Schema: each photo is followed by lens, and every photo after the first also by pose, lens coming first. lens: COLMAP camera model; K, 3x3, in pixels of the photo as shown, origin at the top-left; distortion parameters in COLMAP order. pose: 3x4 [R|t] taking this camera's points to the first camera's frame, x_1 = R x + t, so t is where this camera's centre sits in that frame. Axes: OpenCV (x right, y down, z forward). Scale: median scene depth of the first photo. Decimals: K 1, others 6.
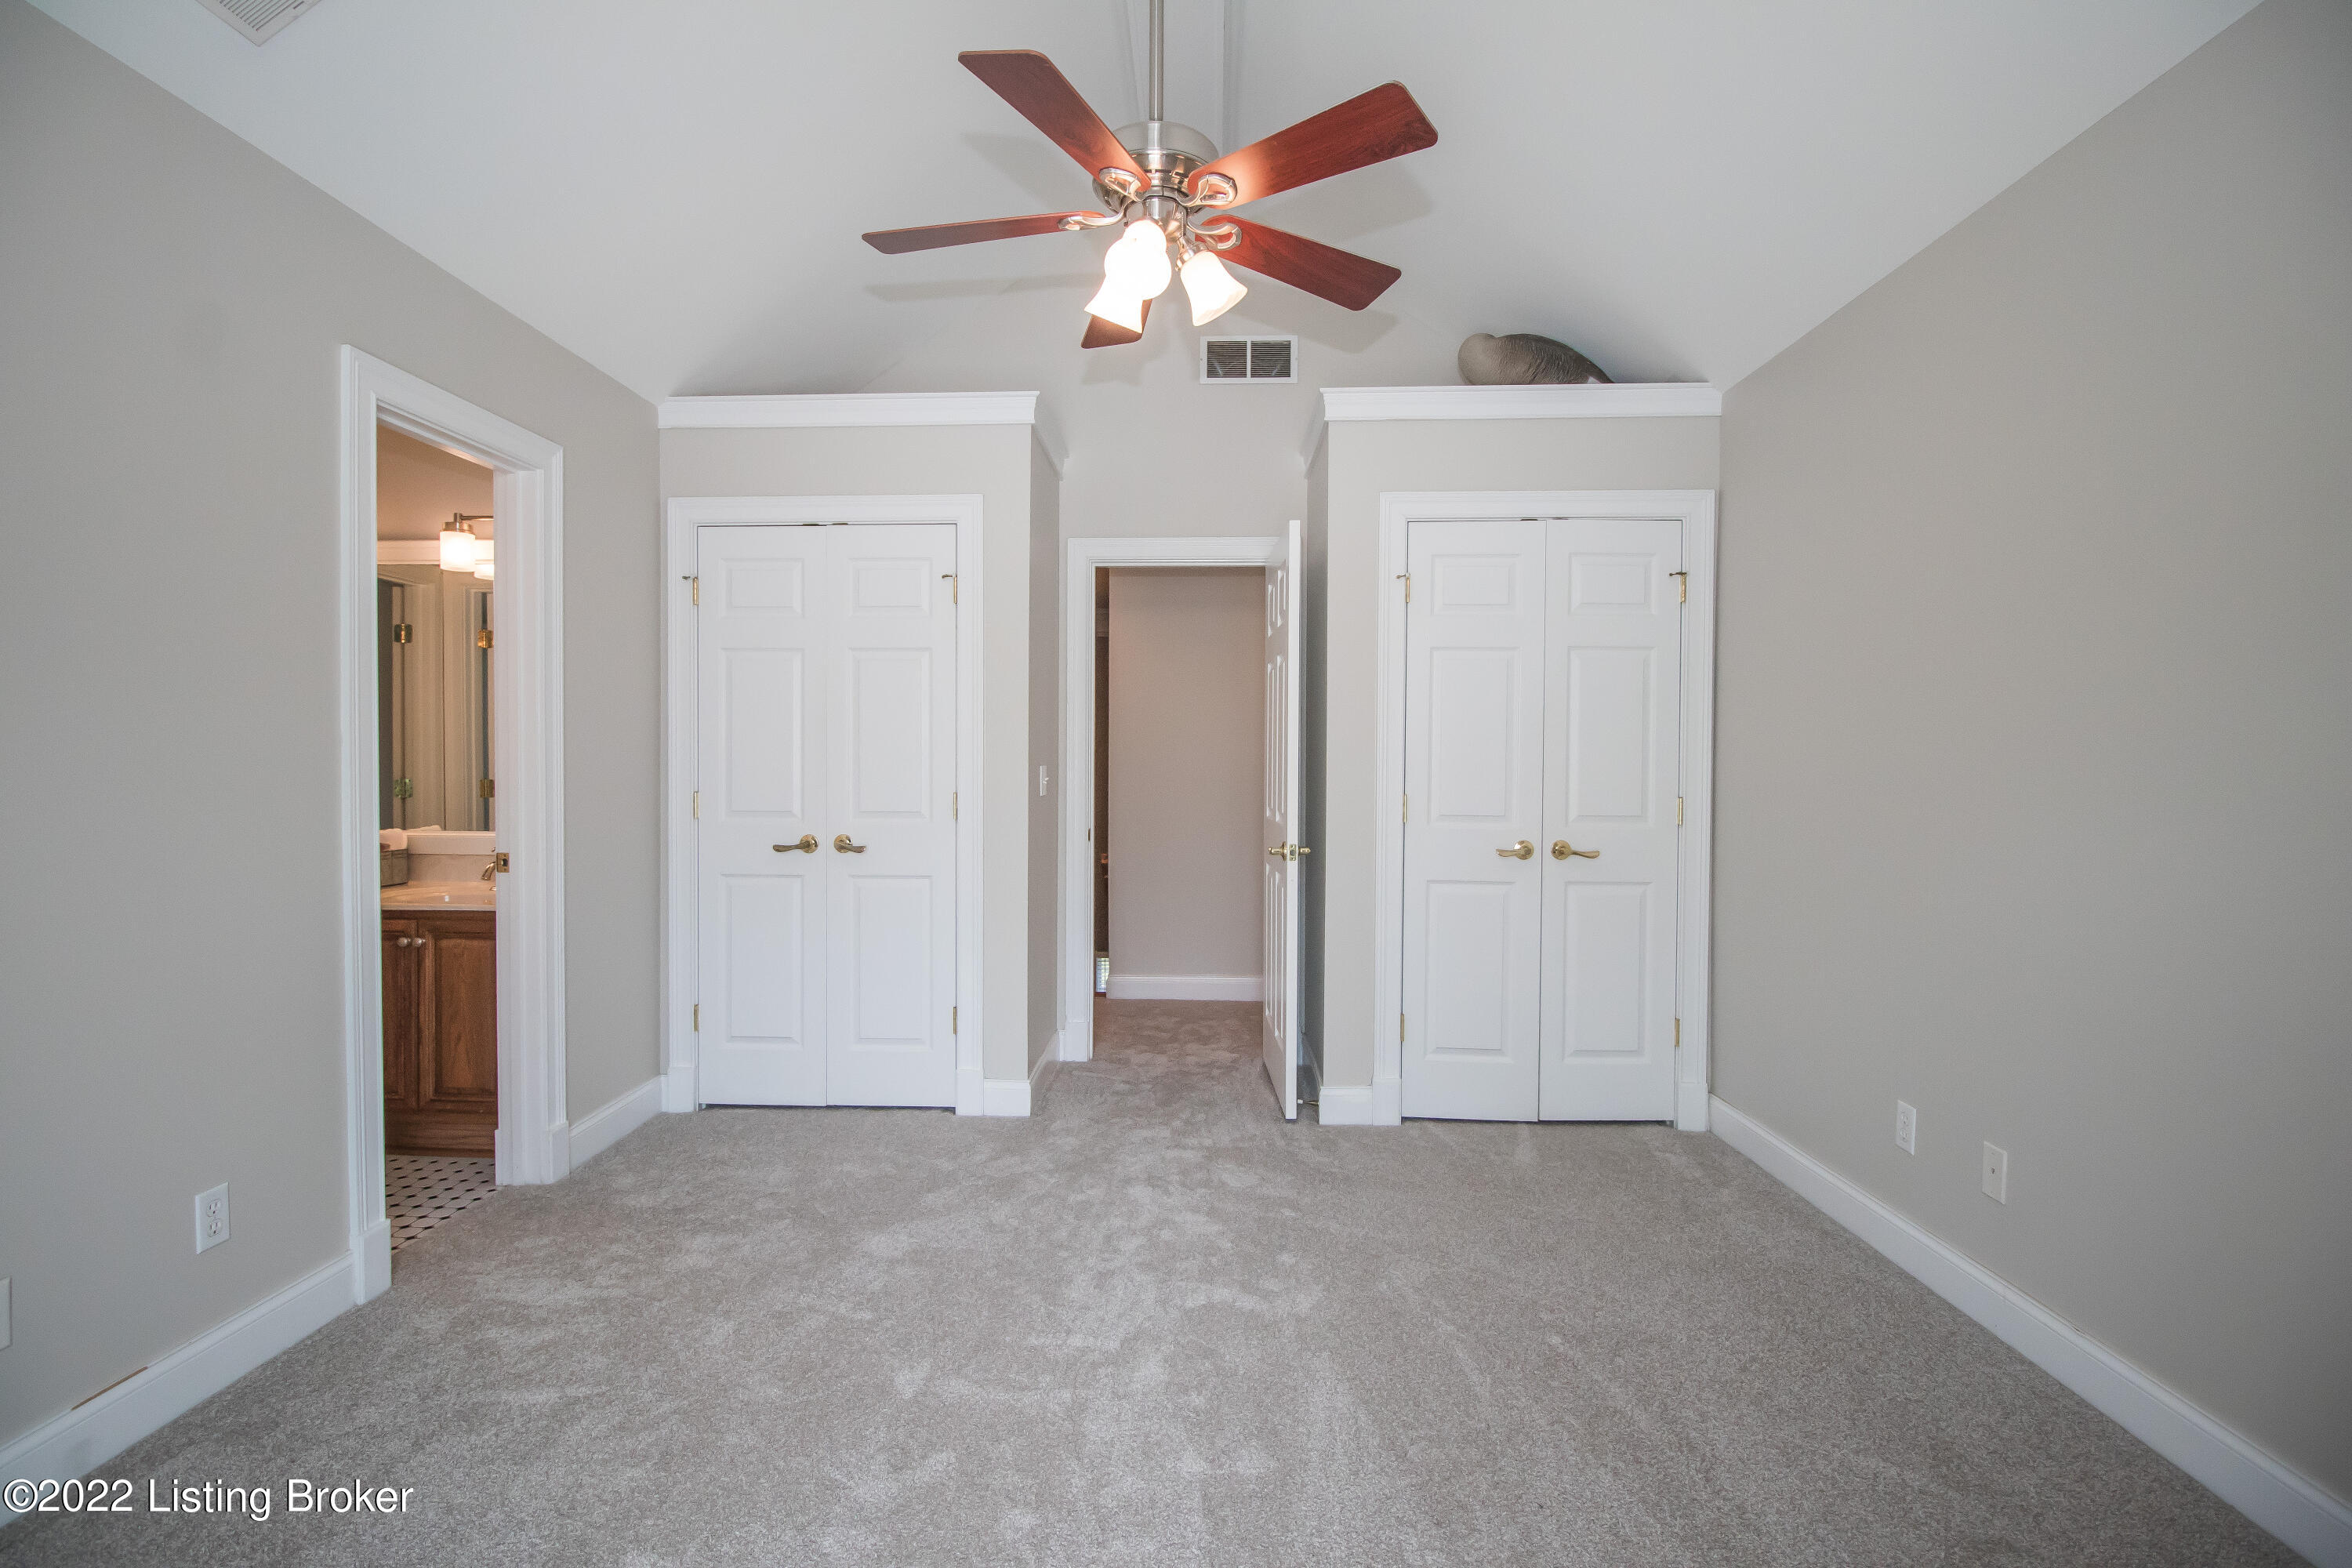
lens RADIAL K [[1101.7, 0, 1171.6], [0, 1101.7, 791.4], [0, 0, 1]] dist [0.003800, 0.000201]
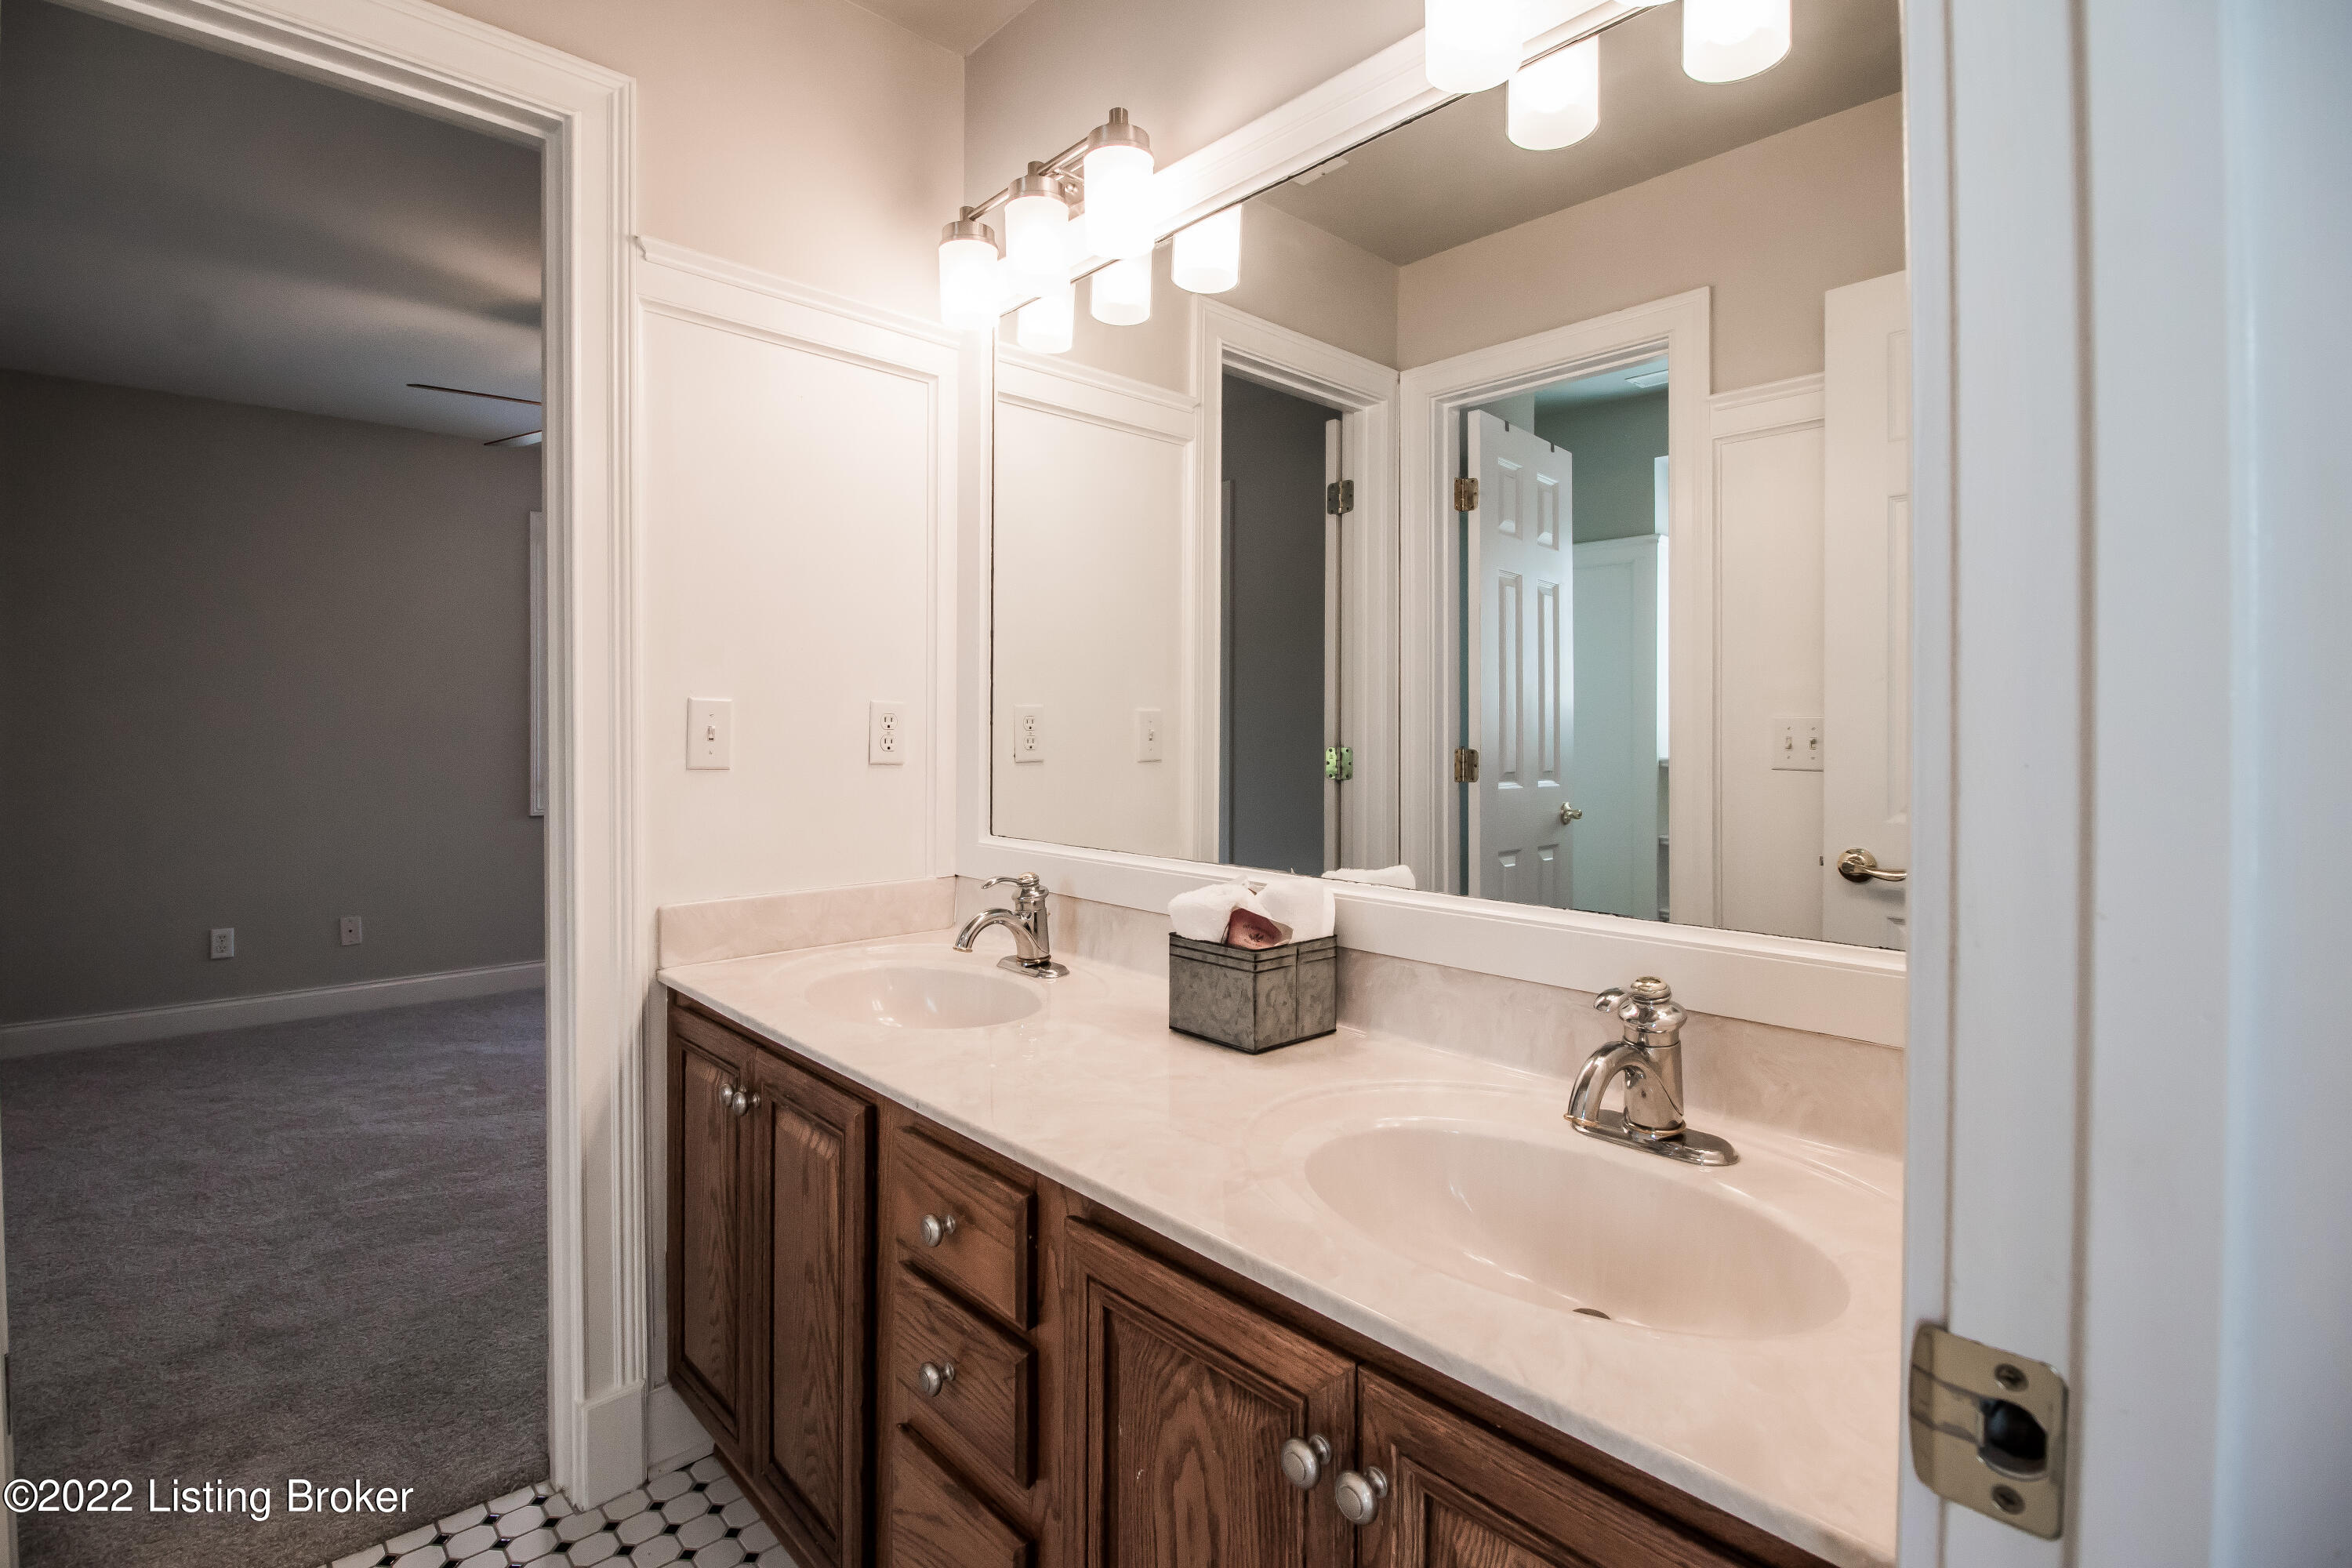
lens RADIAL K [[1101.7, 0, 1174.7], [0, 1101.7, 768.0], [0, 0, 1]] dist [0.003800, 0.000201]
pose [[0.722283, 0.008773, -0.691542, -0.357753], [-0.008887, 0.999955, 0.003404, -0.002148], [0.691540, 0.003687, 0.722329, 0.522745]]
